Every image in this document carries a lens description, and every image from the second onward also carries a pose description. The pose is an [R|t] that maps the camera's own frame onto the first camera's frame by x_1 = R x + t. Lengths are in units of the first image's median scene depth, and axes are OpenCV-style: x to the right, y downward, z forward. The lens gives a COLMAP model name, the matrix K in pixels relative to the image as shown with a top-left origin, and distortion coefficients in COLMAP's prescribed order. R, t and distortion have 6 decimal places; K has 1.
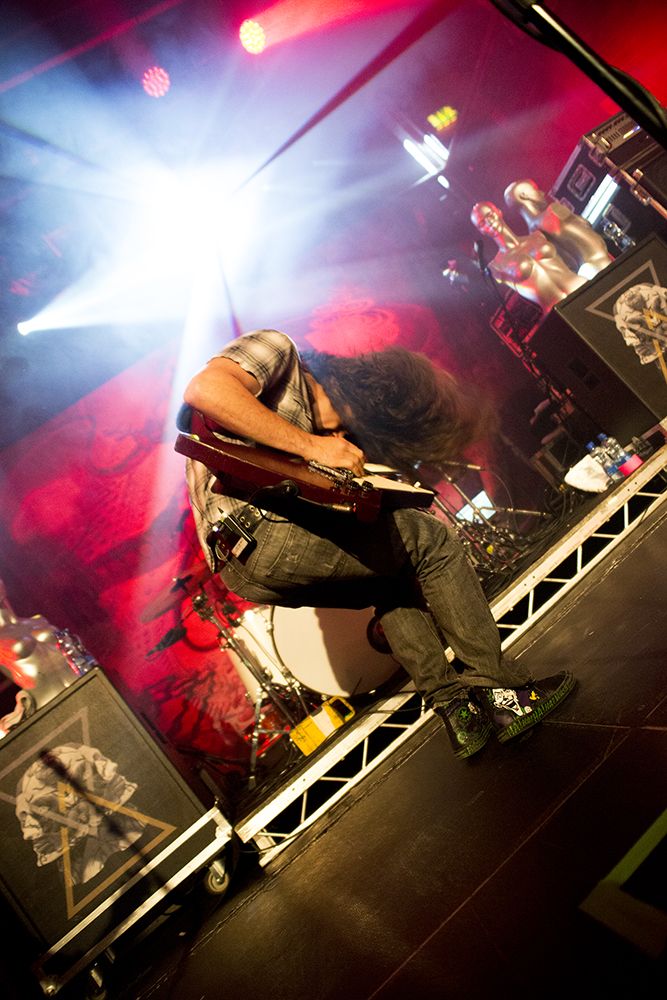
lens RADIAL K [[706.3, 0, 345.7], [0, 706.3, 476.4], [0, 0, 1]] dist [-0.055024, 0.023723]
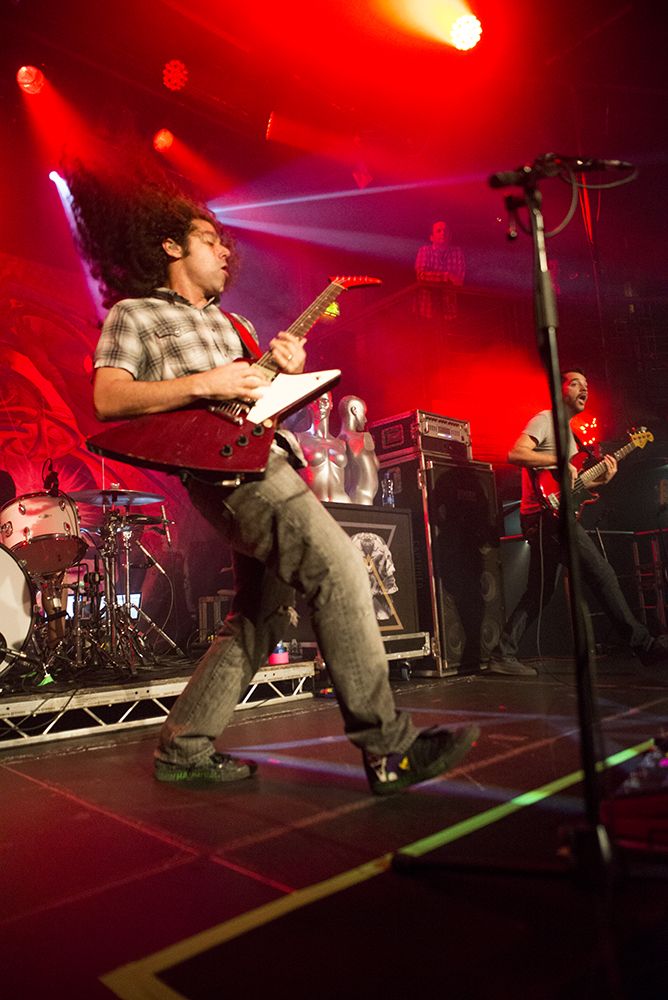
lens RADIAL K [[704.5, 0, 350.9], [0, 704.5, 485.5], [0, 0, 1]] dist [-0.042404, 0.034964]
pose [[0.661304, 0.669248, 0.338799, -1.027298], [-0.595123, 0.743039, -0.306140, 0.803874], [-0.456624, 0.000824, 0.889659, -0.277010]]
